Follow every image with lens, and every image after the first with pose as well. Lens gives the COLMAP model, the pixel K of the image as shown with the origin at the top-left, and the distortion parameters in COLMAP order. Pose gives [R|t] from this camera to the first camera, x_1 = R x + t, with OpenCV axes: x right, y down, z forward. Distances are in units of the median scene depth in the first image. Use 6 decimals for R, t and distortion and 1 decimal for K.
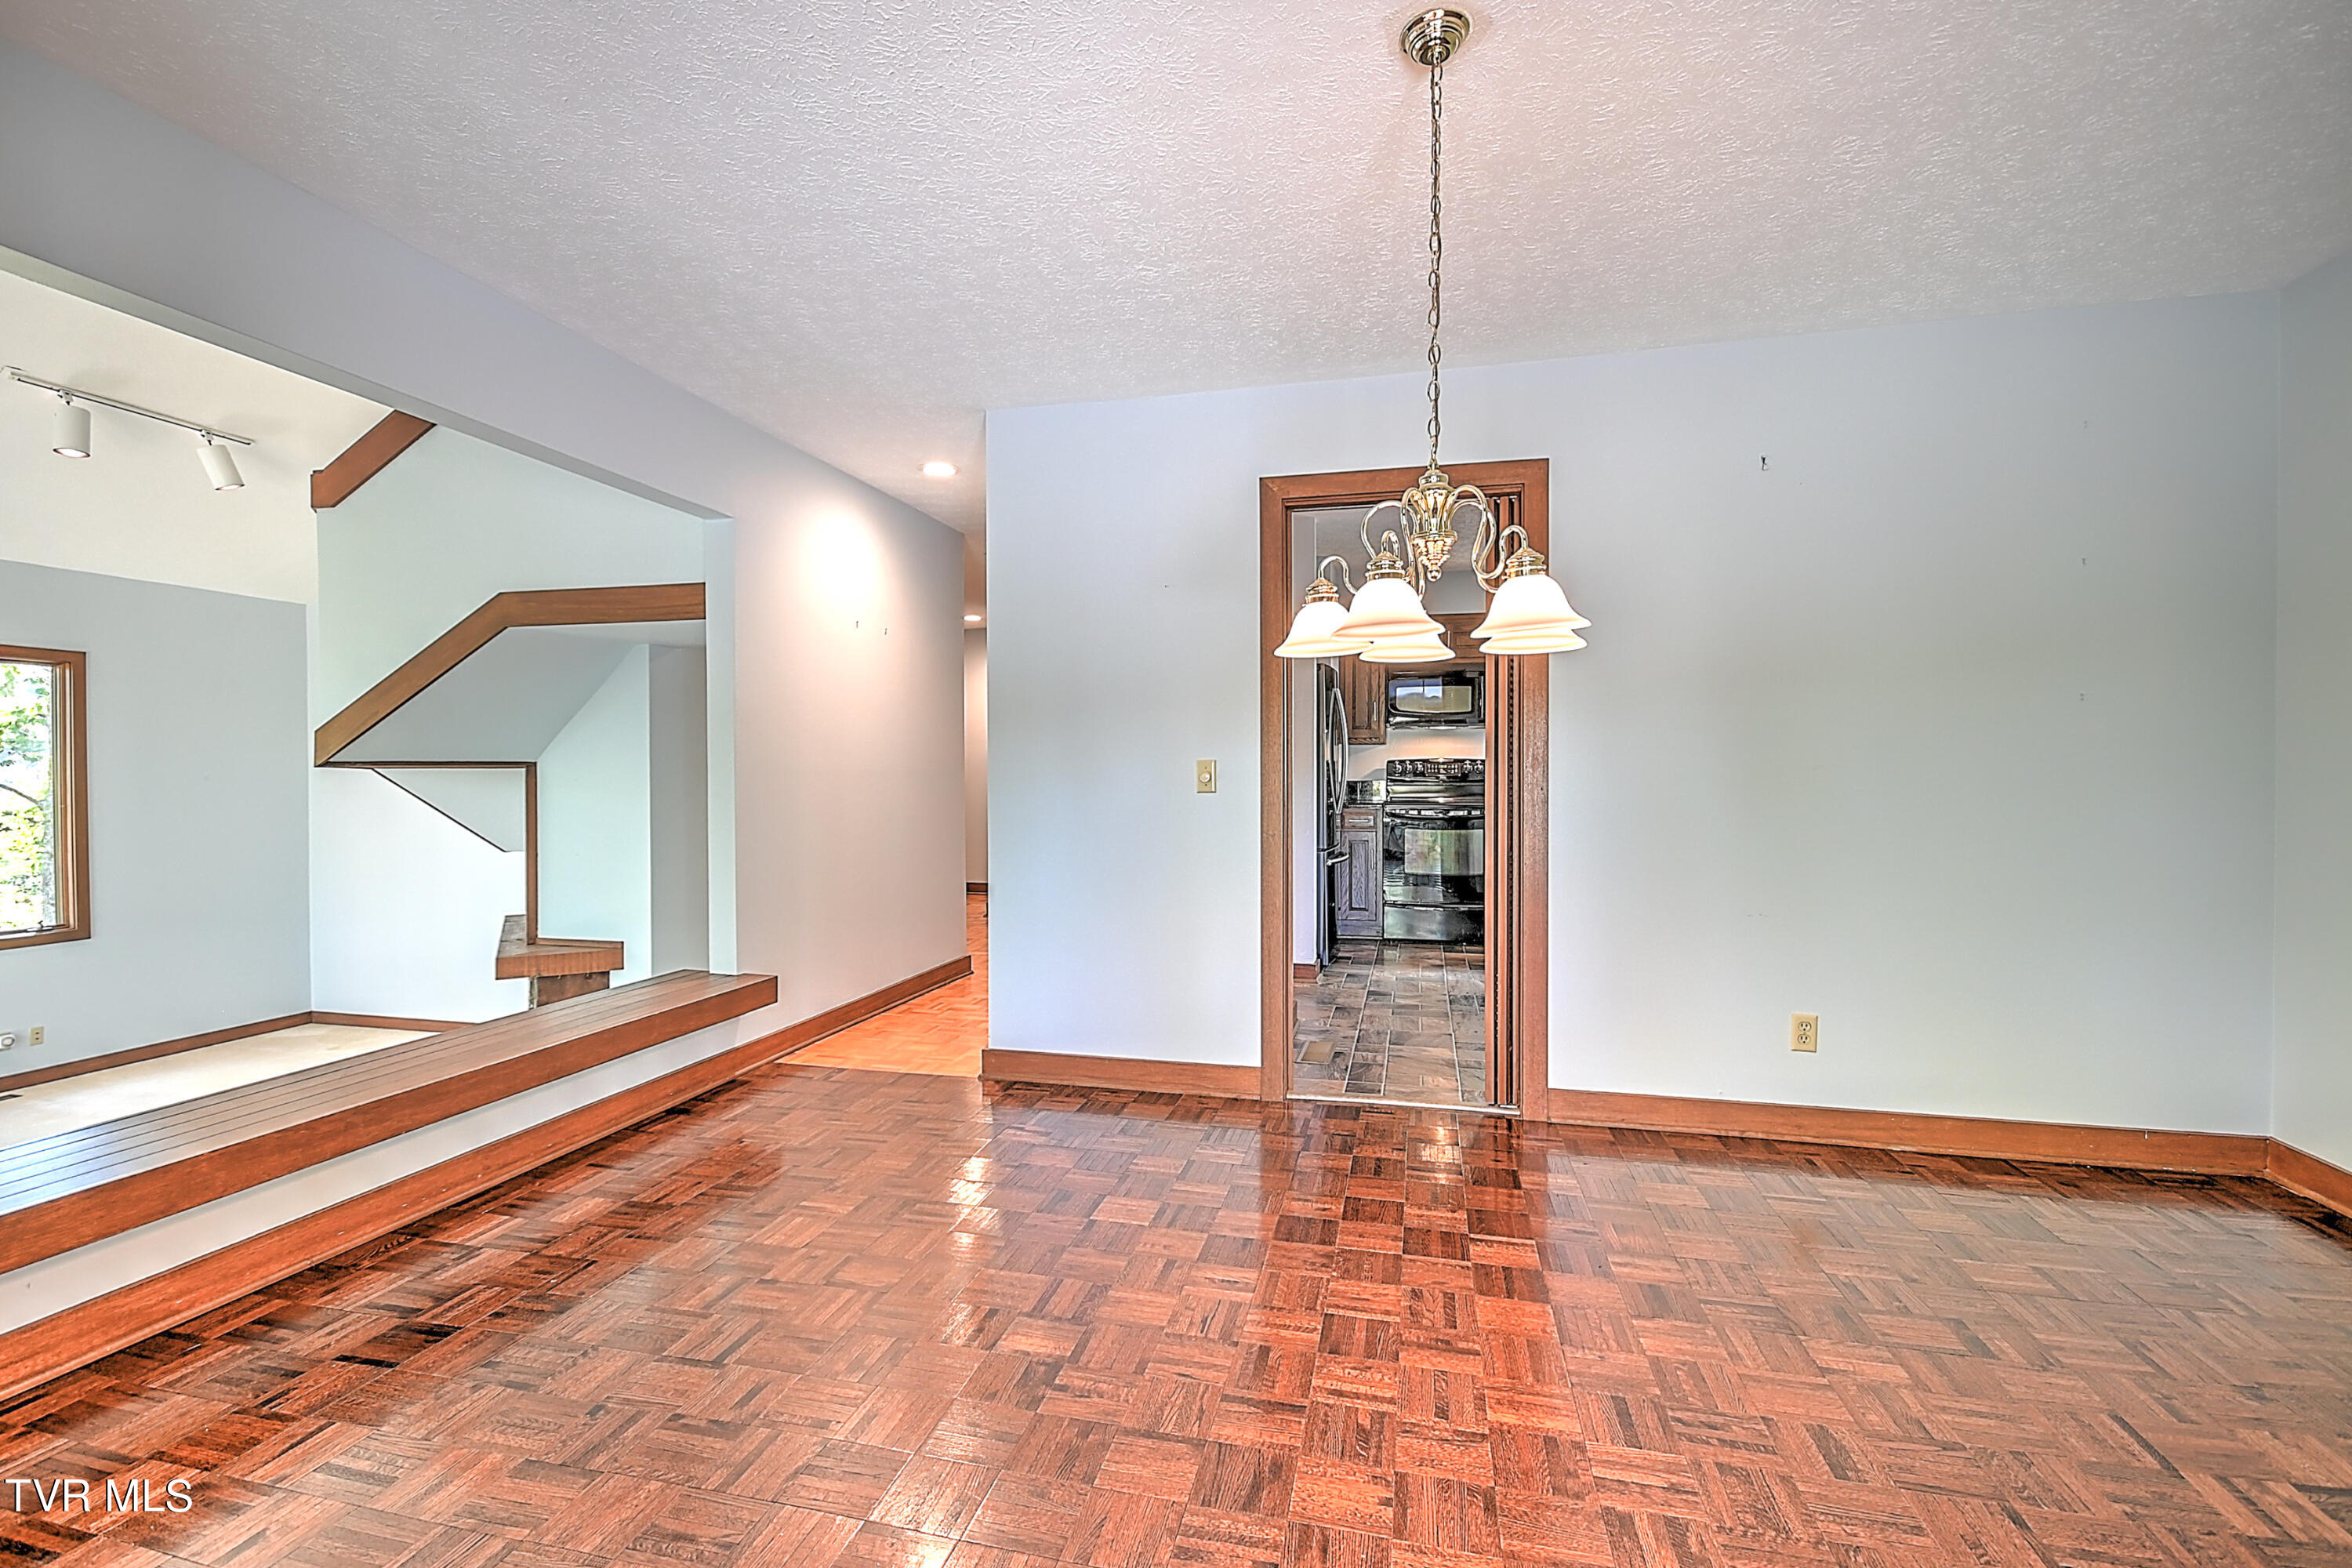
lens RADIAL K [[1071.0, 0, 1172.5], [0, 1071.0, 785.1], [0, 0, 1]] dist [0.020513, -0.009786]
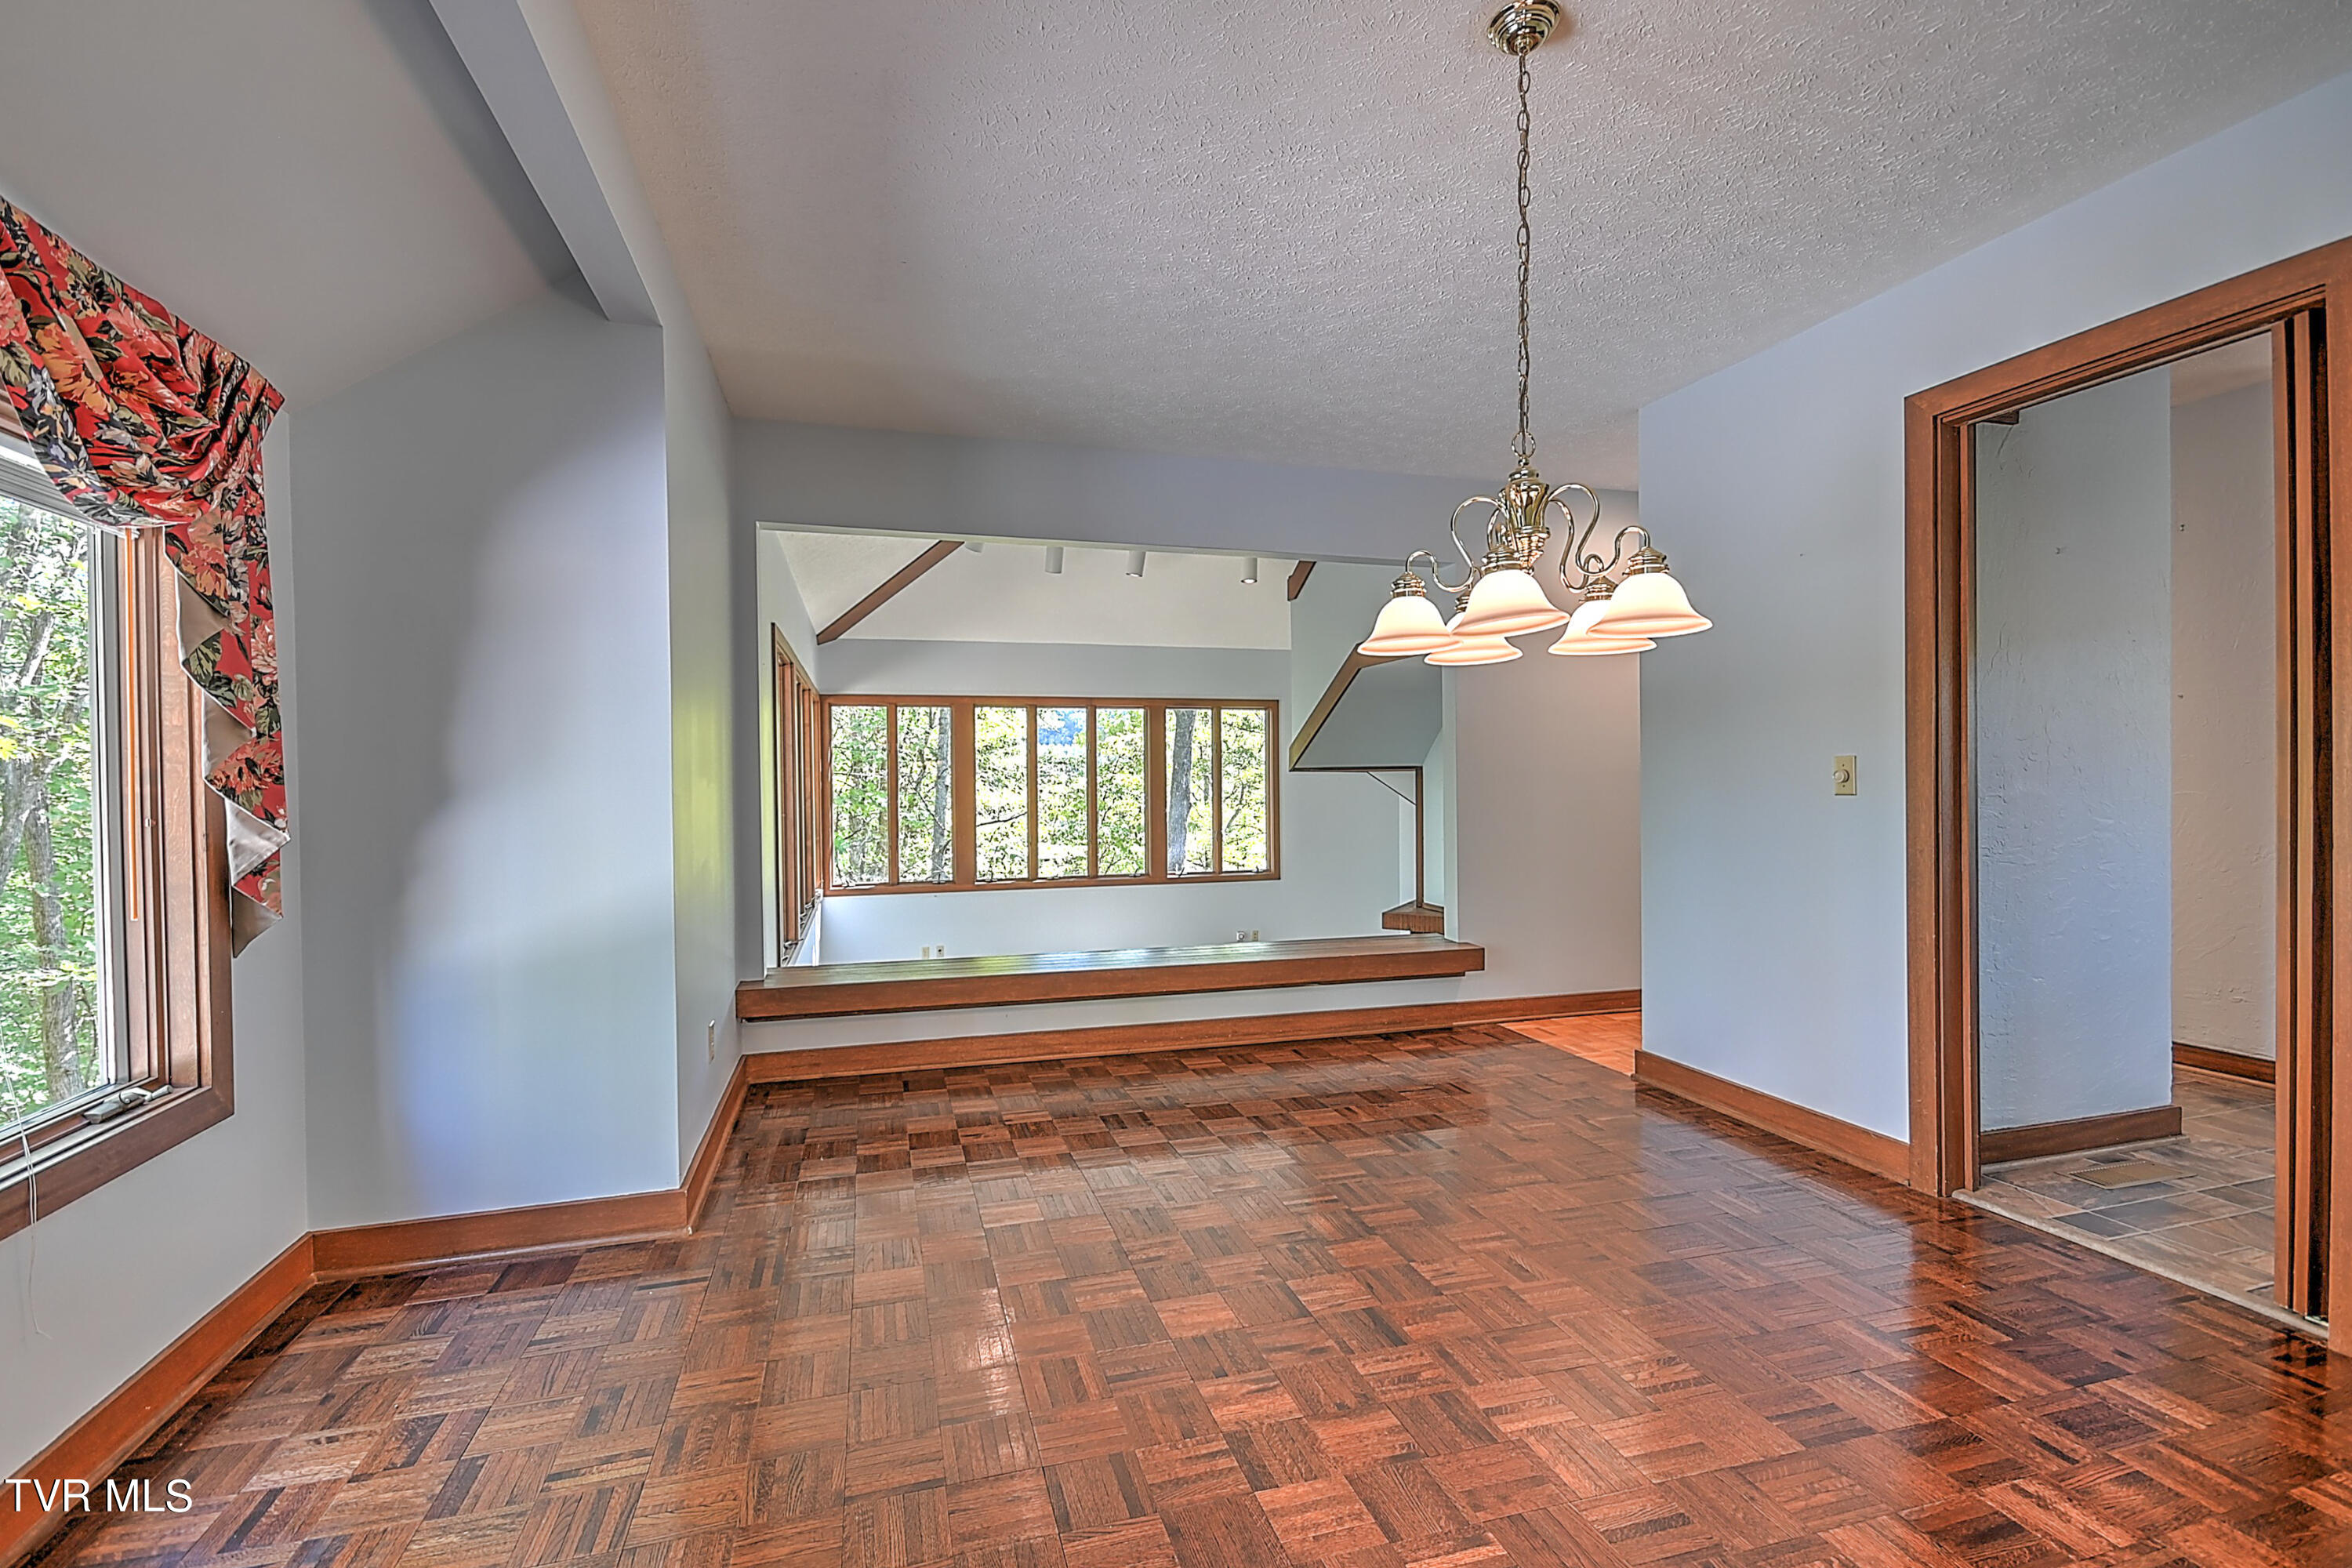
lens RADIAL K [[1071.0, 0, 1168.1], [0, 1071.0, 782.5], [0, 0, 1]] dist [0.020513, -0.009786]
pose [[0.489038, 0.003363, -0.872256, 0.498039], [-0.010403, 0.999944, -0.001978, 0.004467], [0.872201, 0.010042, 0.489045, 0.133250]]
